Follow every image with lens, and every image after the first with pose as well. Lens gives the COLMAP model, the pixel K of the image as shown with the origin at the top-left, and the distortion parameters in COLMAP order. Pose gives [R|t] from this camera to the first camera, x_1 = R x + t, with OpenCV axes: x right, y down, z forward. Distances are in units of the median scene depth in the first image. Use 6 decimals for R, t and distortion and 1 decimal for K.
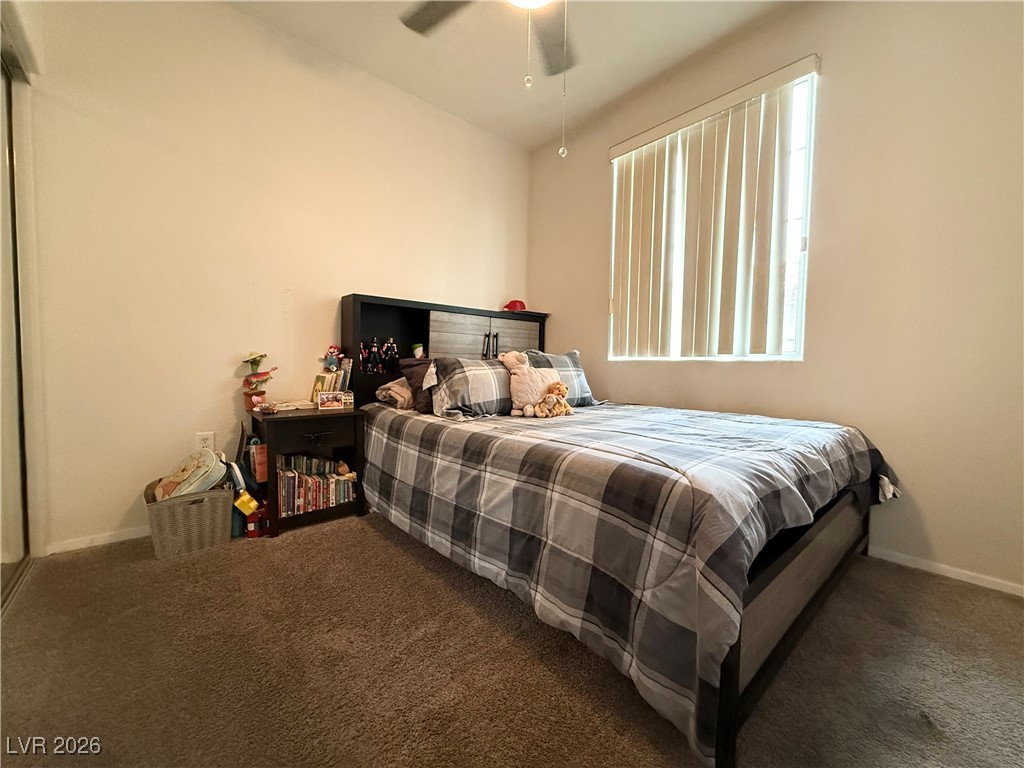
lens RADIAL K [[406.2, 0, 511.0], [0, 406.2, 383.8], [0, 0, 1]] dist [-0.002048, 0.000540]
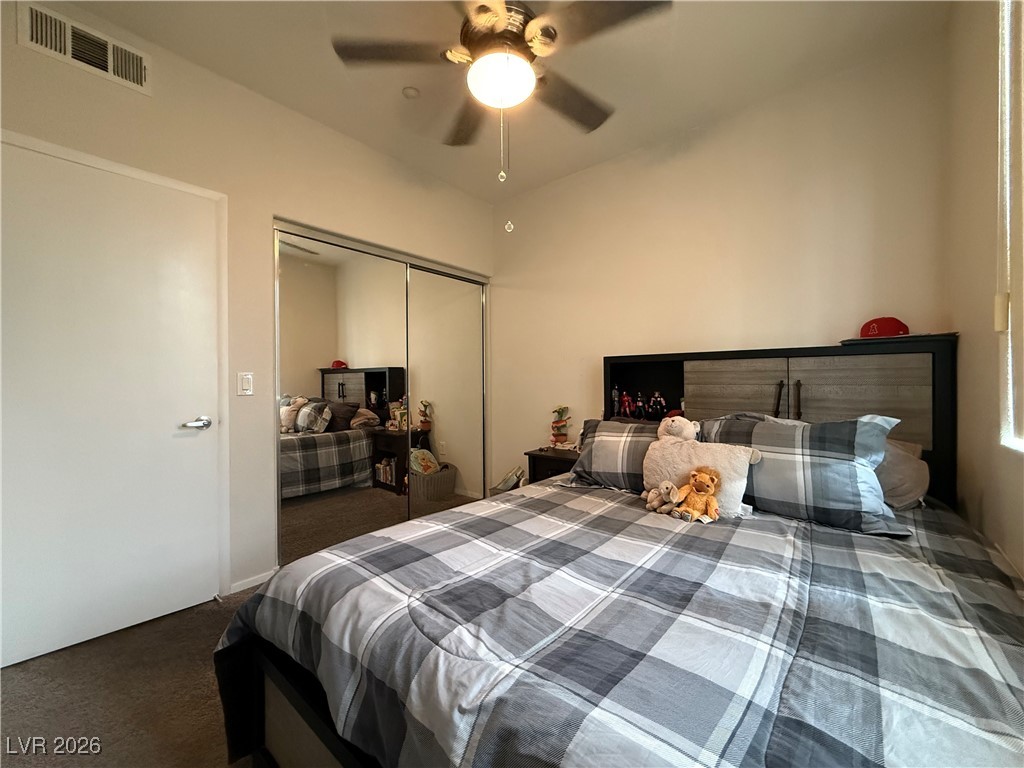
lens RADIAL K [[406.2, 0, 513.5], [0, 406.2, 384.2], [0, 0, 1]] dist [-0.002048, 0.000540]
pose [[0.166061, -0.013335, -0.986025, 0.609177], [-0.048857, 0.998569, -0.021733, -0.092497], [0.984904, 0.051783, 0.165172, 0.487157]]
